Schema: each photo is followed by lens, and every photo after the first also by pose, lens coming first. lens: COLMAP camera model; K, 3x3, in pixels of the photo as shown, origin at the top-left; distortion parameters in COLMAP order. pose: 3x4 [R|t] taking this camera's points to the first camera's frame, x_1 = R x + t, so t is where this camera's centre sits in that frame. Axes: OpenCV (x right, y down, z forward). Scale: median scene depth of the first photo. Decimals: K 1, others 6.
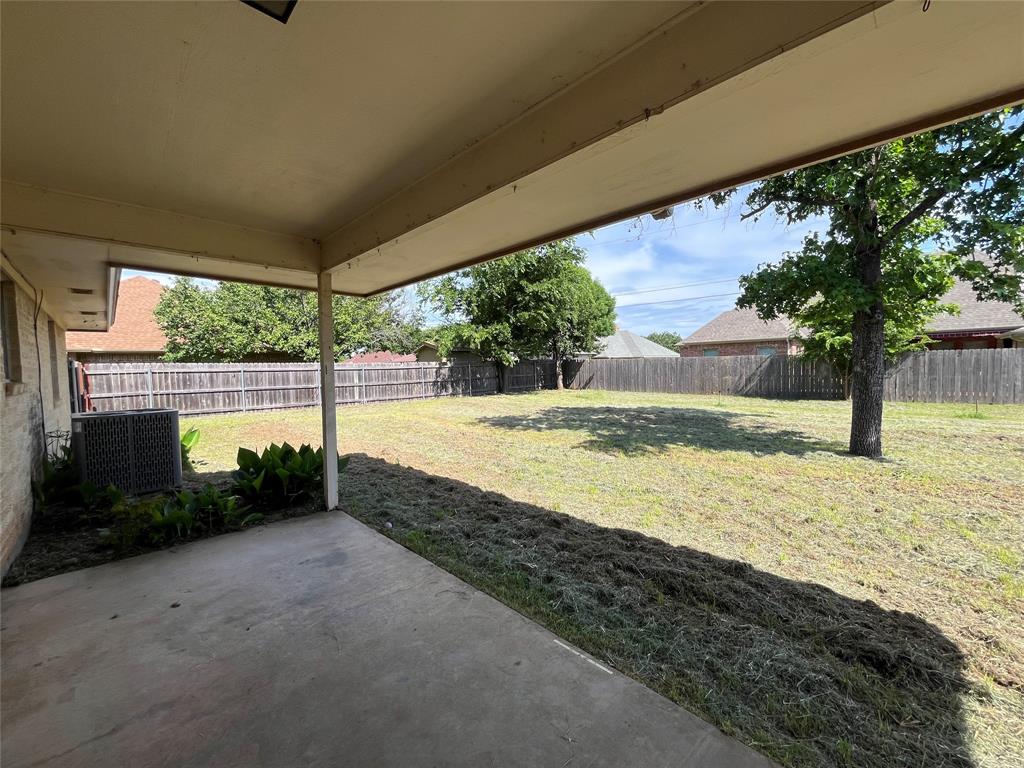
lens RADIAL K [[412.0, 0, 515.3], [0, 412.0, 383.4], [0, 0, 1]] dist [-0.006846, 0.000118]
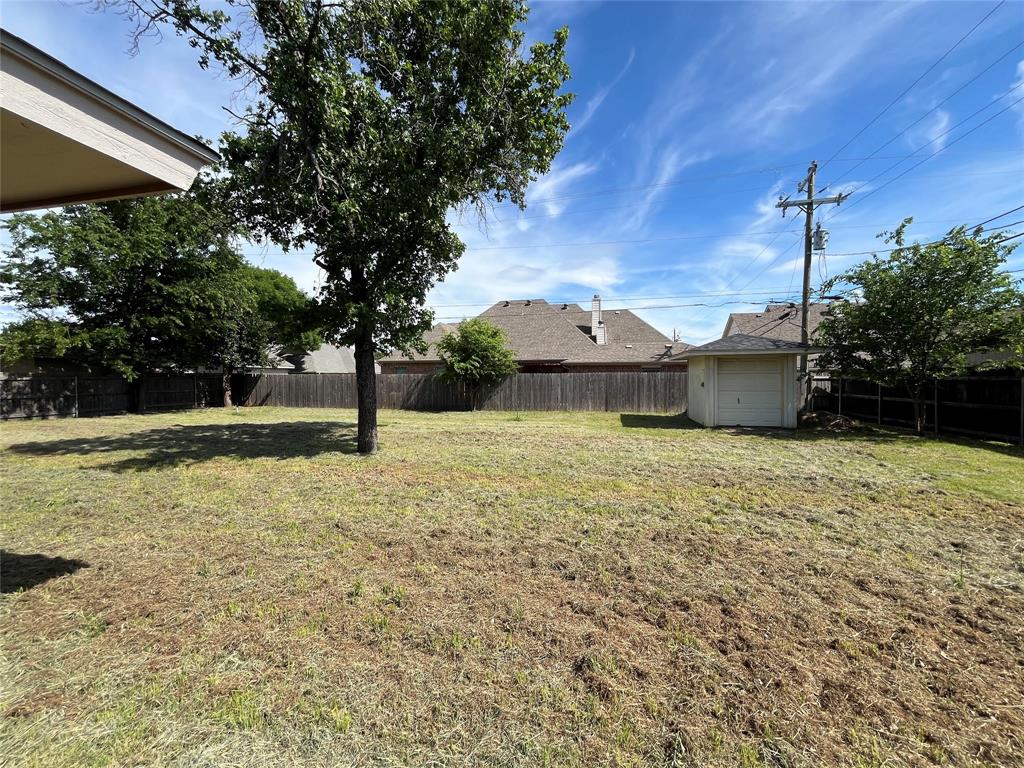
lens RADIAL K [[412.0, 0, 552.5], [0, 412.0, 379.2], [0, 0, 1]] dist [-0.006846, 0.000118]
pose [[0.824282, 0.018858, 0.565866, 0.202463], [0.009967, 0.998807, -0.047805, 0.004611], [-0.566092, 0.045045, 0.823110, -0.142805]]
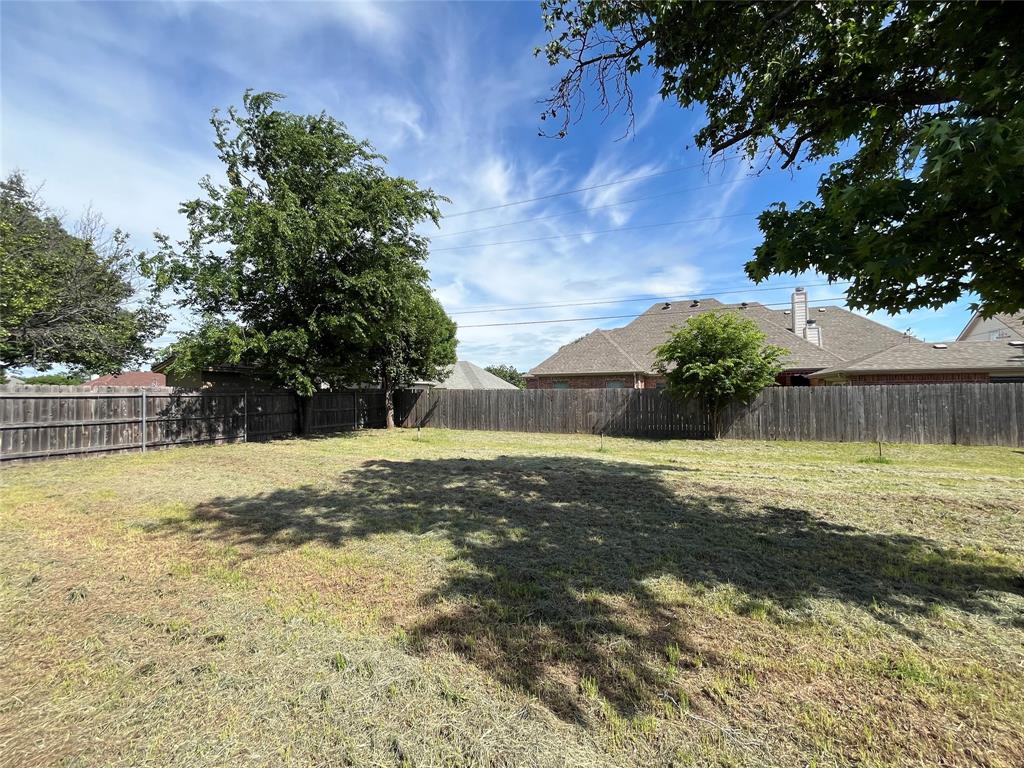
lens RADIAL K [[412.0, 0, 524.2], [0, 412.0, 399.9], [0, 0, 1]] dist [-0.006846, 0.000118]
pose [[0.913619, 0.013138, 0.406359, 0.028453], [0.003170, 0.999217, -0.039432, -0.007949], [-0.406559, 0.037314, 0.912862, 0.233765]]
